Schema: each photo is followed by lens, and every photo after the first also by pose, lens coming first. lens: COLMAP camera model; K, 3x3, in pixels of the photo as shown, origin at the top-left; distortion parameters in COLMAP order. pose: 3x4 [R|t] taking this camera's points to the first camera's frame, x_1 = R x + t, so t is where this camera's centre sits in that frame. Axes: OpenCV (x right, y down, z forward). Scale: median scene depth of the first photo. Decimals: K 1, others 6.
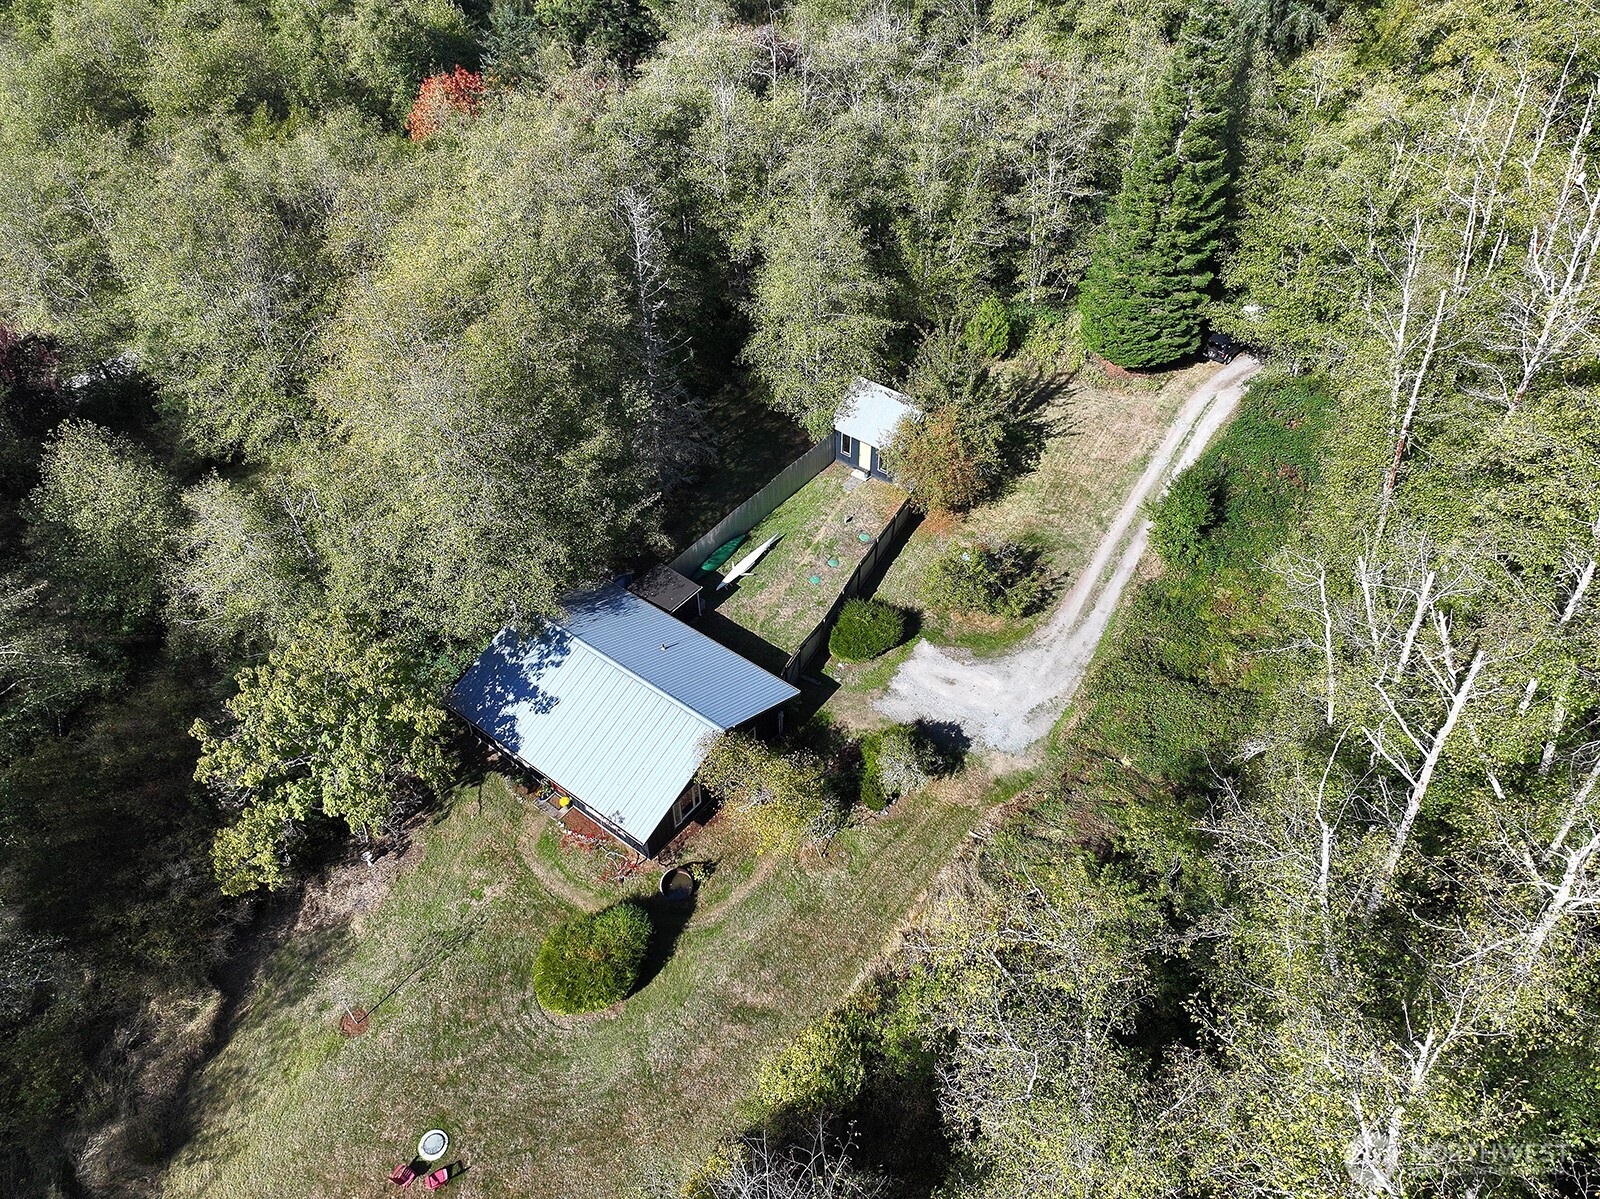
lens RADIAL K [[1131.5, 0, 800.0], [0, 1131.5, 599.5], [0, 0, 1]] dist [0.001676, 0.022661]
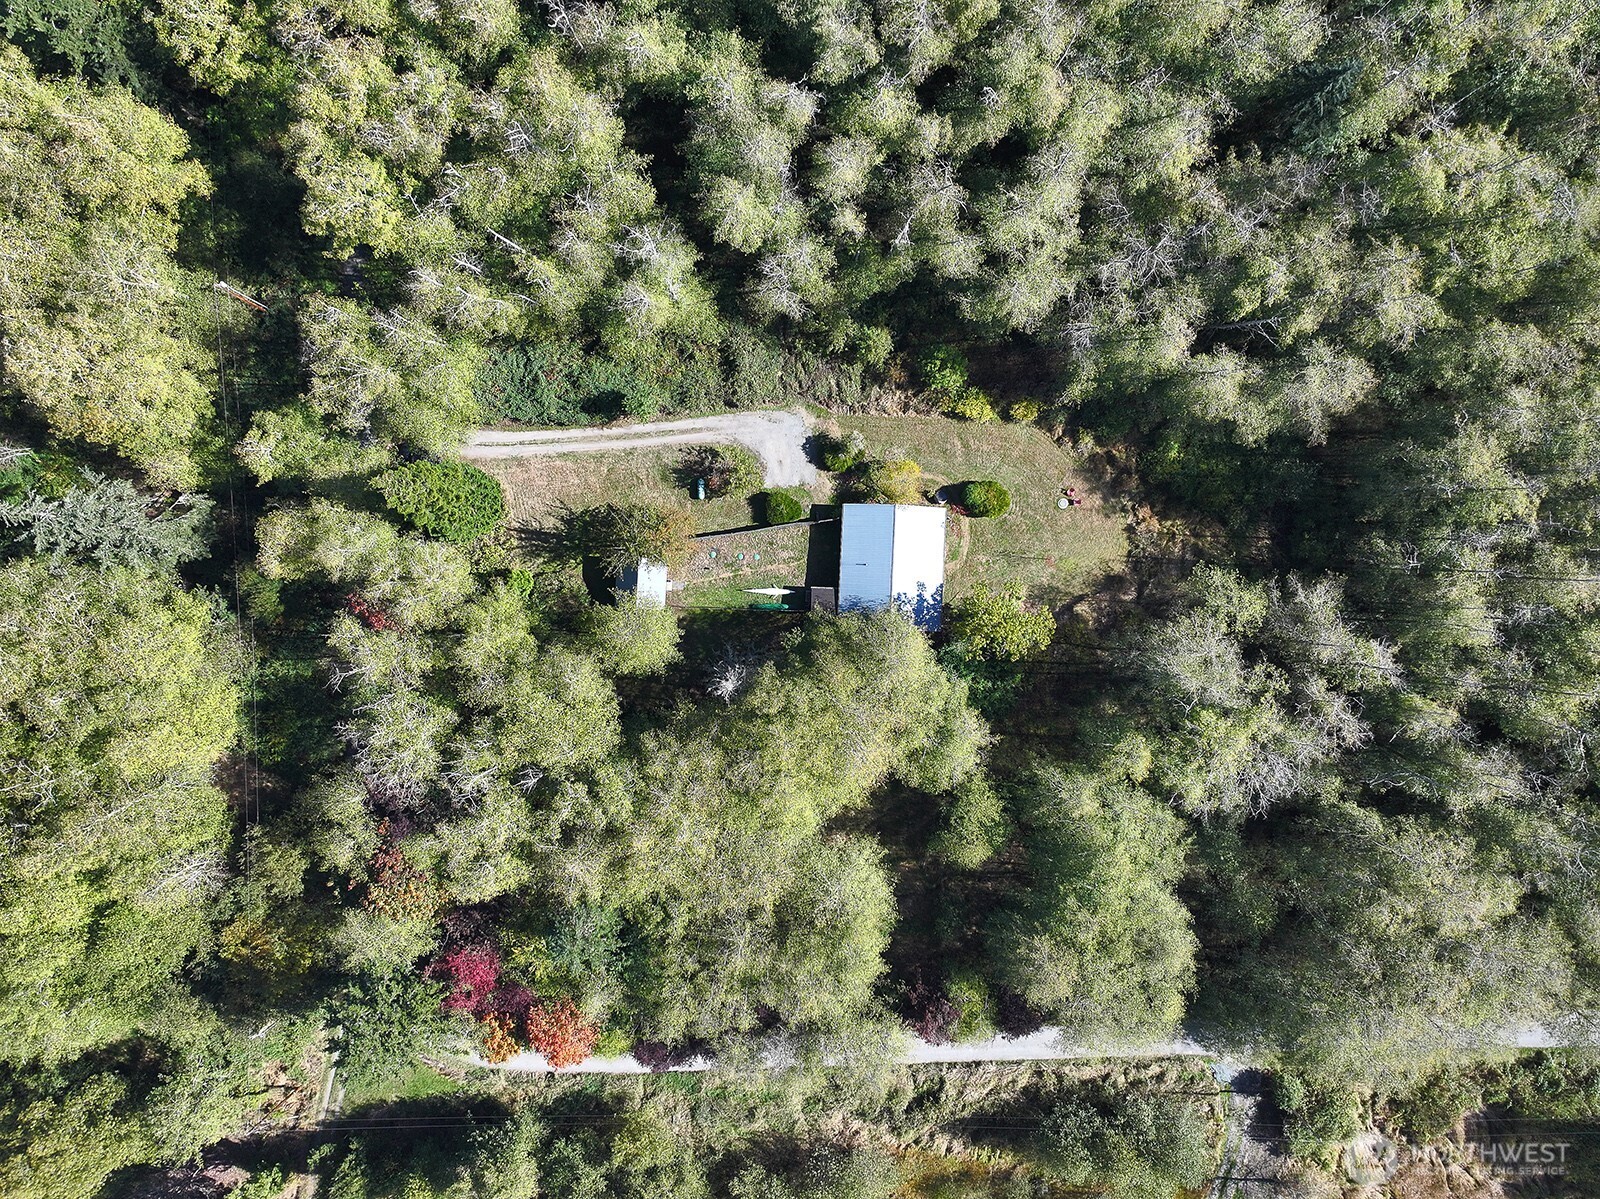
lens RADIAL K [[1131.5, 0, 800.0], [0, 1131.5, 599.5], [0, 0, 1]] dist [0.001676, 0.022661]
pose [[-0.578211, -0.815794, -0.012331, -0.072214], [0.559759, -0.407645, 0.721454, -1.568068], [-0.593584, 0.410250, 0.692353, -0.384782]]
